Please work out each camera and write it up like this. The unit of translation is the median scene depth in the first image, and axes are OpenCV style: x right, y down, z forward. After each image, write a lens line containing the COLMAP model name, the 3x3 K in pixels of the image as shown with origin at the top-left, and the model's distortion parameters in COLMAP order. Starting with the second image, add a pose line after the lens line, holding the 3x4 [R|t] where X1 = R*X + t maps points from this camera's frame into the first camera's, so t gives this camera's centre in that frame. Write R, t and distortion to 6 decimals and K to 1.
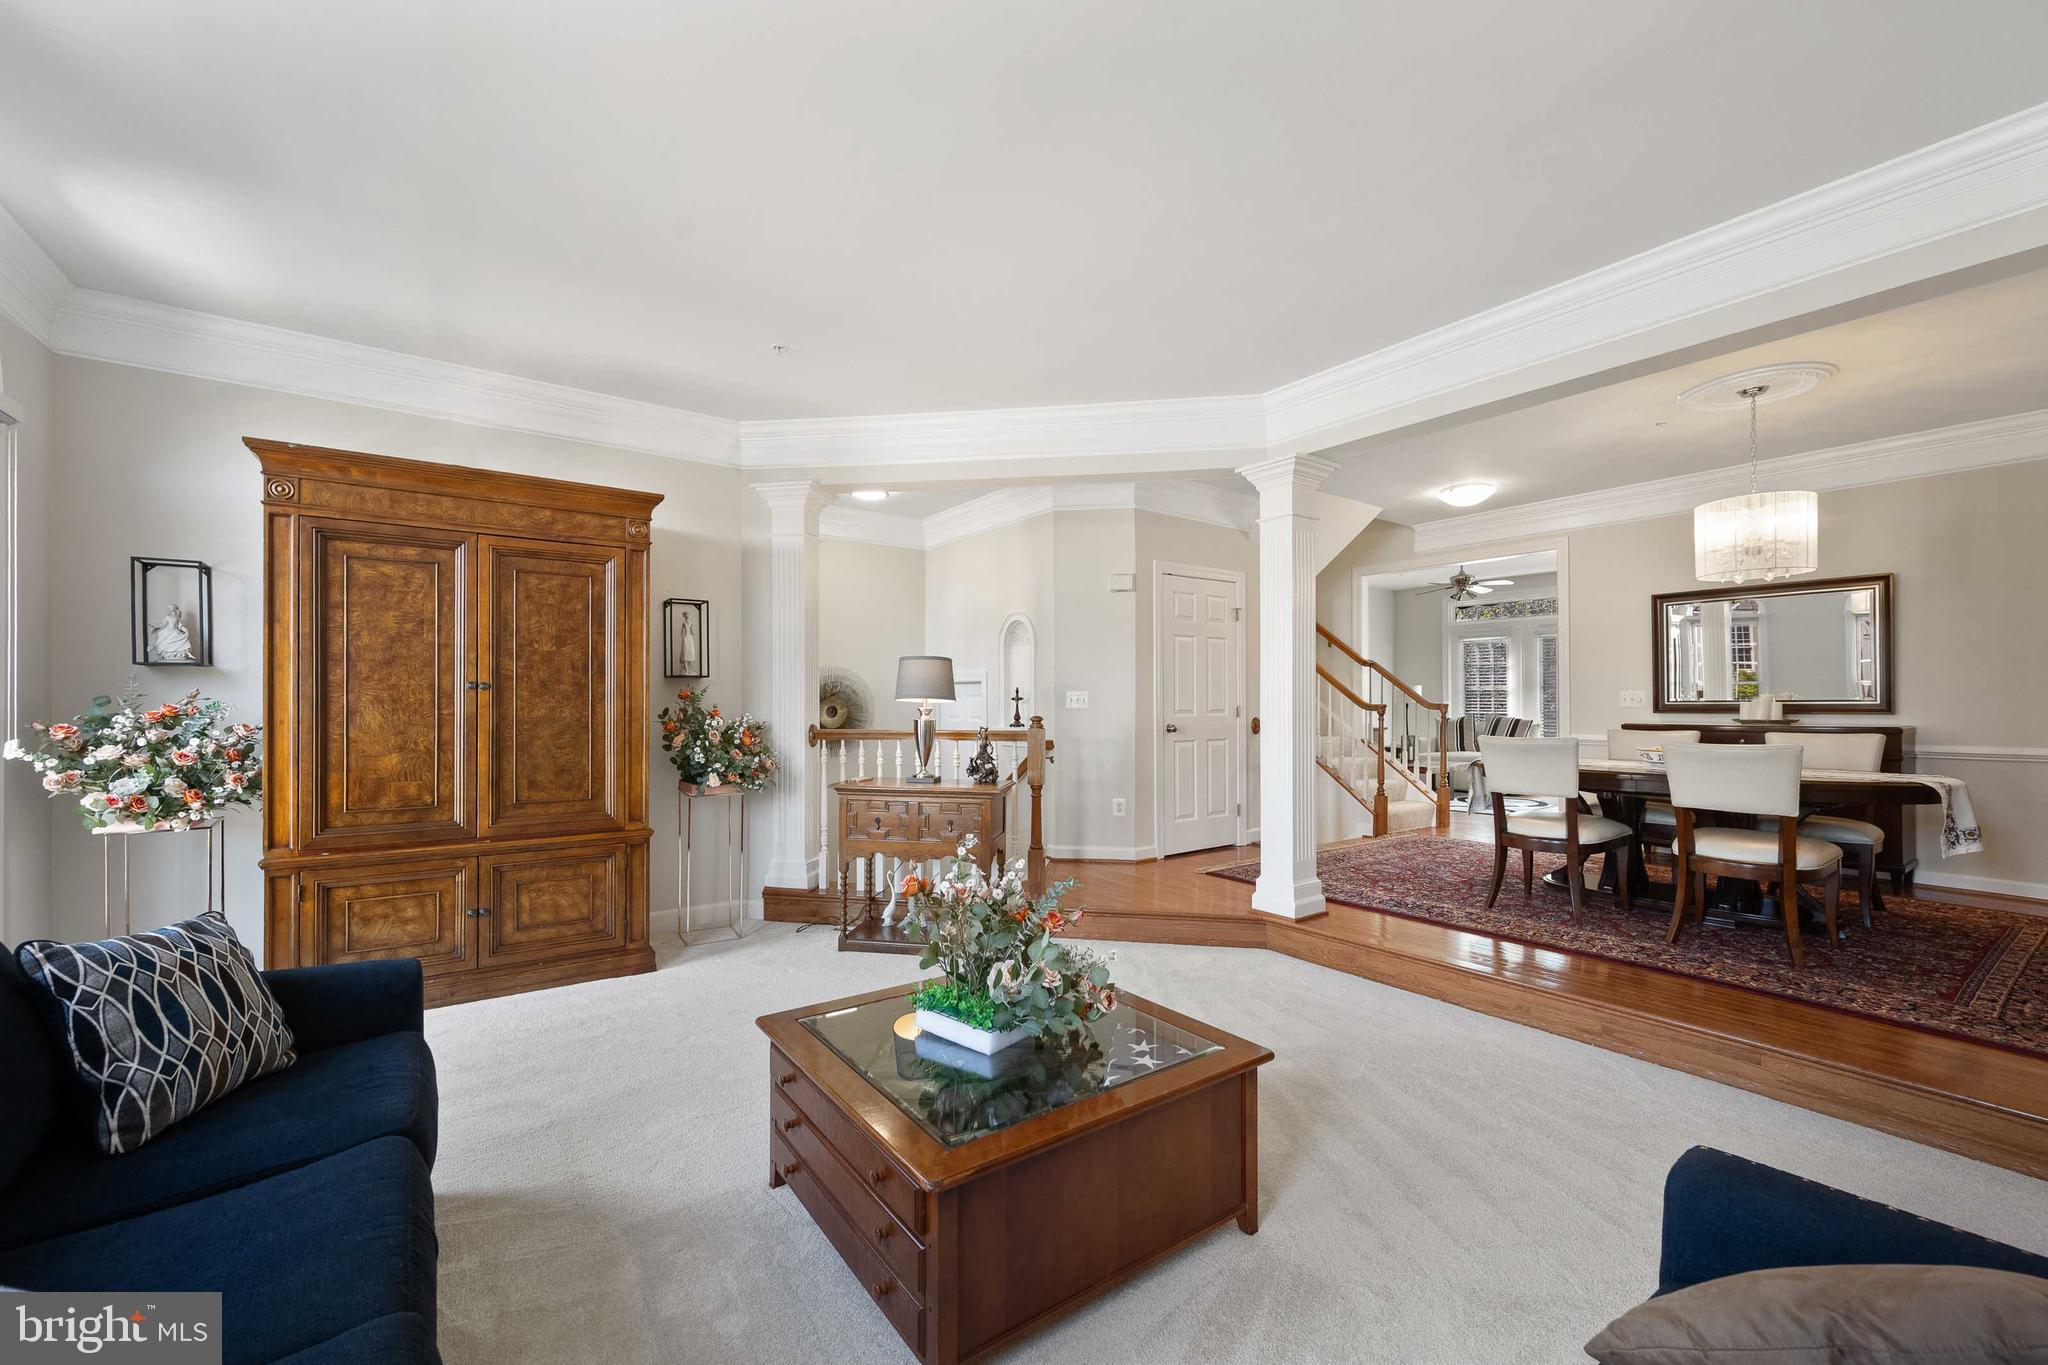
lens RADIAL K [[814.4, 0, 1023.6], [0, 814.4, 700.7], [0, 0, 1]] dist [-0.003075, 0.000032]
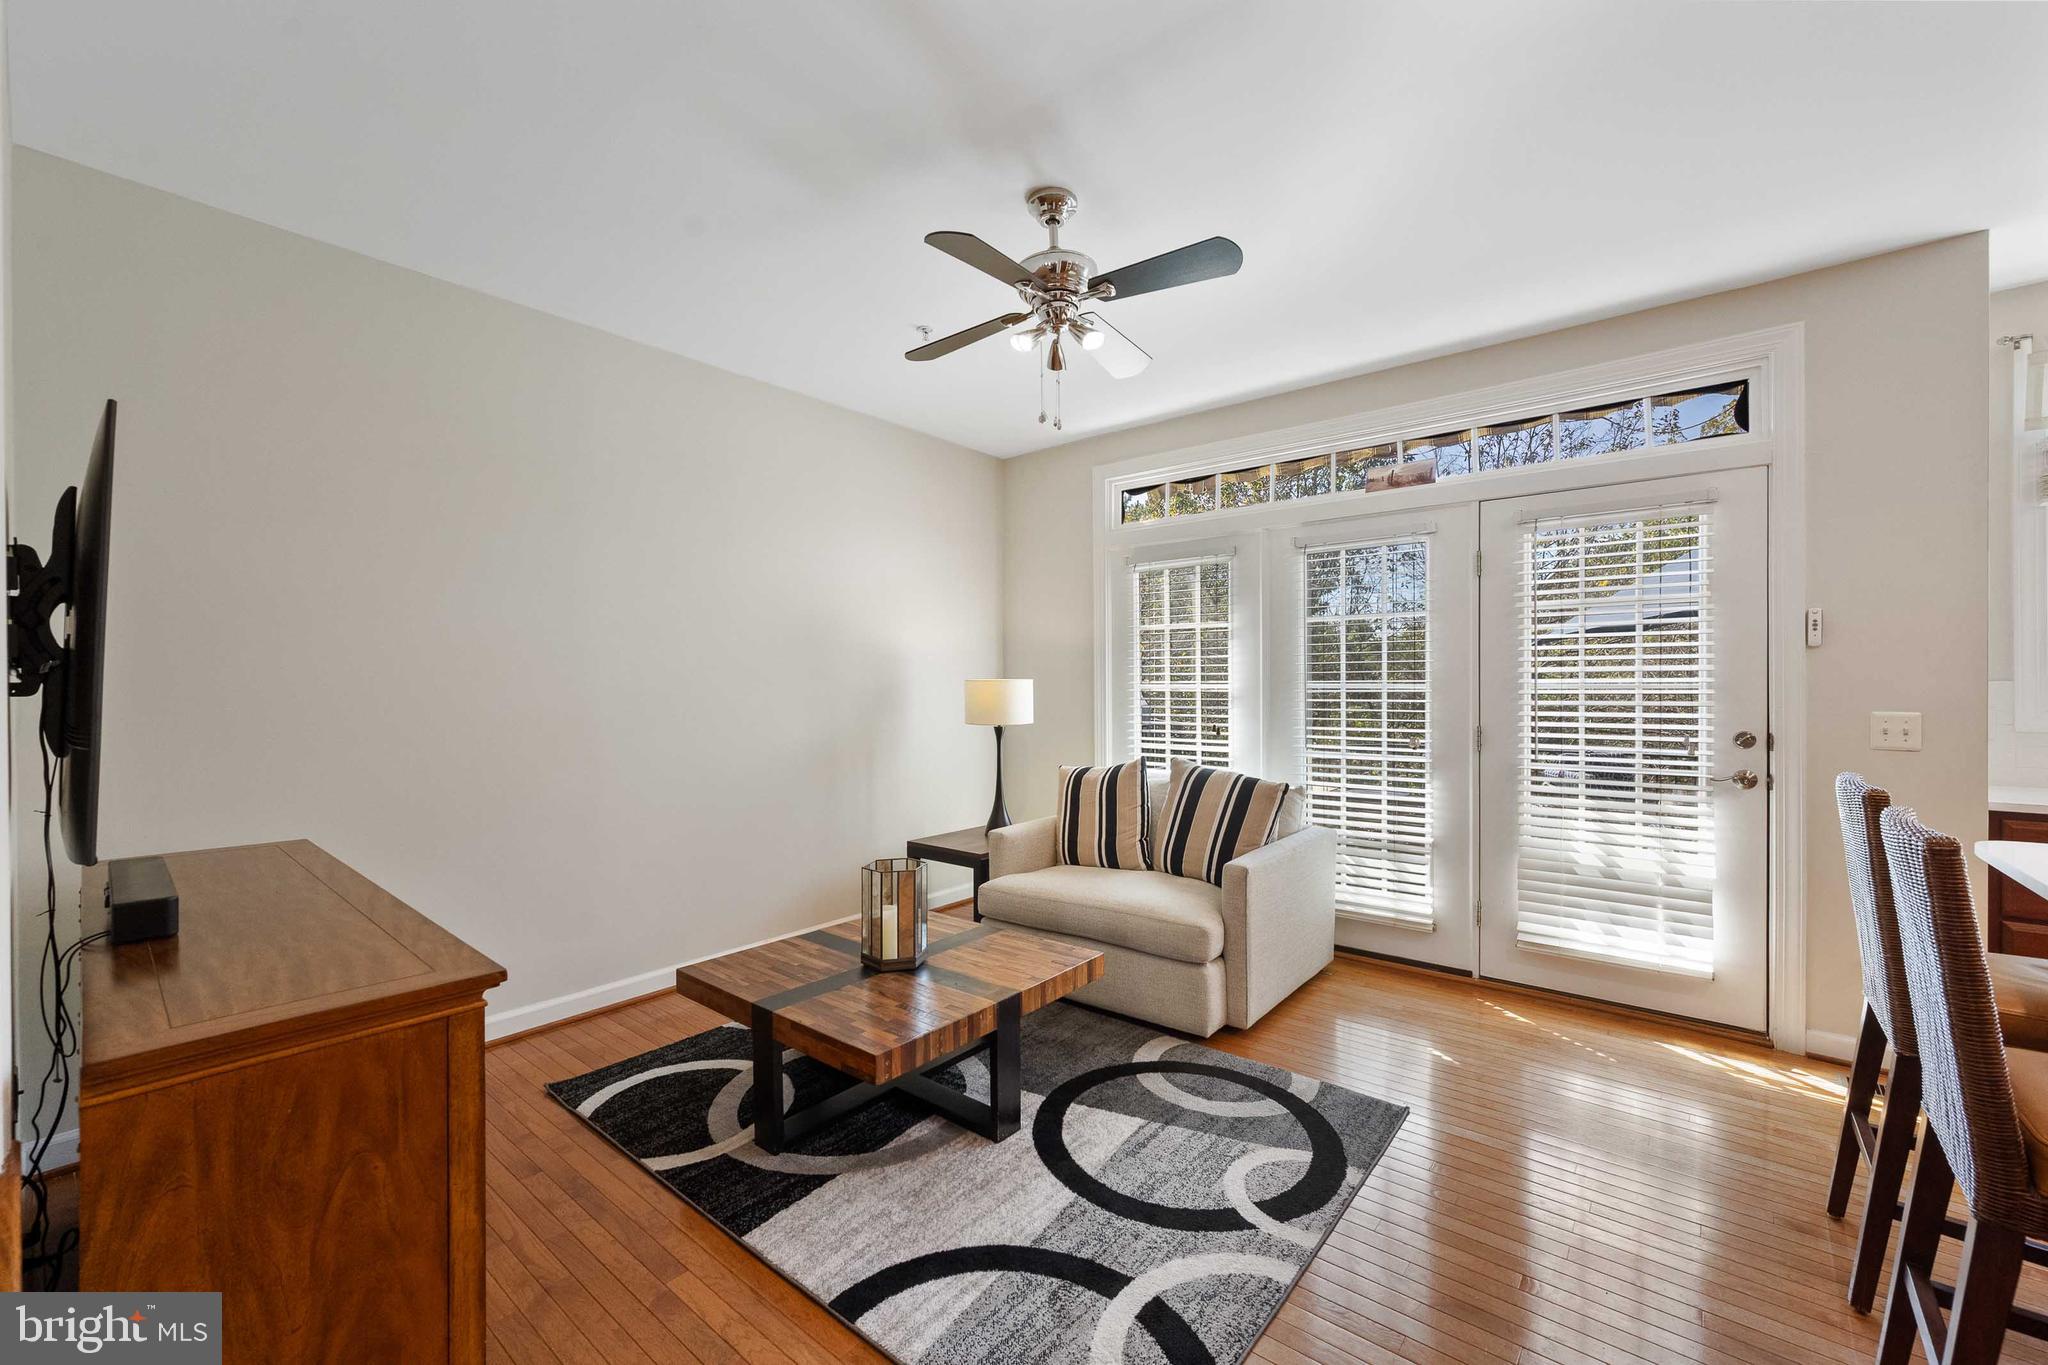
lens RADIAL K [[814.4, 0, 1026.8], [0, 814.4, 691.6], [0, 0, 1]] dist [-0.003075, 0.000032]
pose [[0.965152, 0.007035, 0.261596, 0.630481], [-0.009386, 0.999926, 0.007740, -0.025493], [-0.261522, -0.009926, 0.965146, 1.024872]]
